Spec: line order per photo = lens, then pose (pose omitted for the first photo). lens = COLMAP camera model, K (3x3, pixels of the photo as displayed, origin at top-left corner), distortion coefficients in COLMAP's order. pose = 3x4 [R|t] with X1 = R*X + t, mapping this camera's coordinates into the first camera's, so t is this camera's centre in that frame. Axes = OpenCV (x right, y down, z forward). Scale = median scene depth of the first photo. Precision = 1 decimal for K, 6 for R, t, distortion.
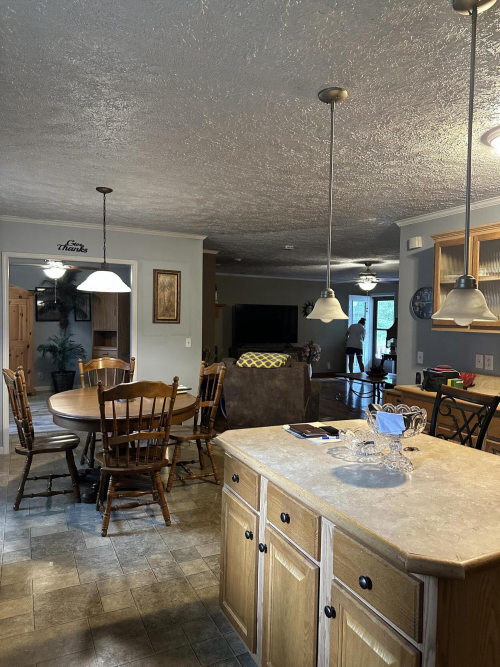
lens RADIAL K [[487.8, 0, 251.3], [0, 487.8, 333.3], [0, 0, 1]] dist [0.088969, -0.064786]
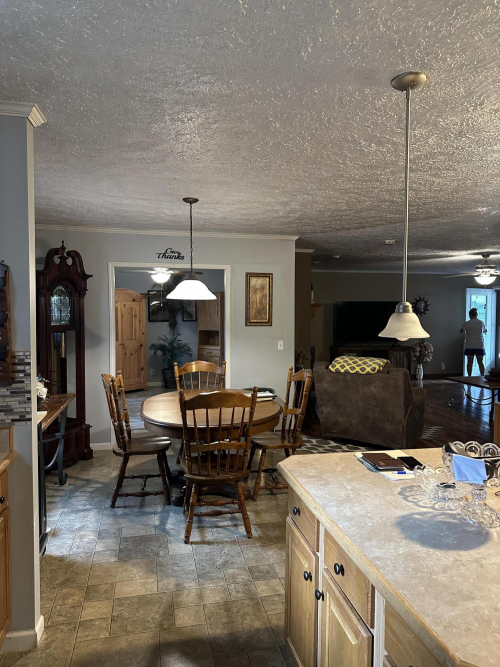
lens RADIAL K [[487.8, 0, 245.2], [0, 487.8, 335.8], [0, 0, 1]] dist [0.088969, -0.064786]
pose [[0.972227, -0.002228, -0.234029, 0.047795], [0.006278, 0.999843, 0.016563, -0.026174], [0.233955, -0.017572, 0.972089, 0.040201]]
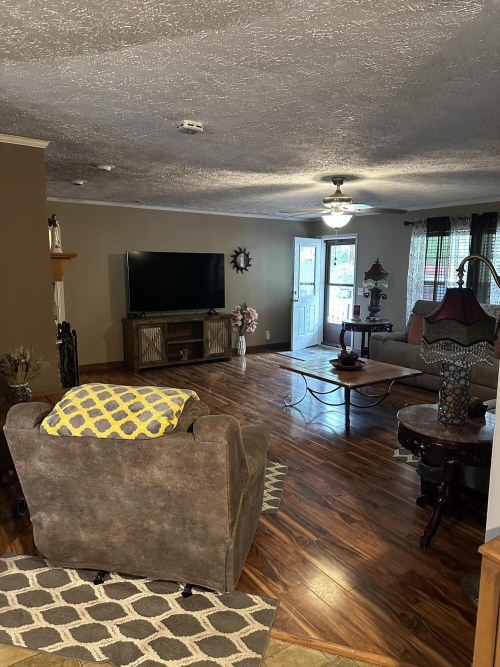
lens RADIAL K [[487.8, 0, 246.9], [0, 487.8, 350.4], [0, 0, 1]] dist [0.088969, -0.064786]
pose [[0.991535, -0.033010, 0.125573, 0.105713], [0.014559, 0.989309, 0.145107, -0.062452], [-0.129021, -0.142050, 0.981415, 0.870837]]
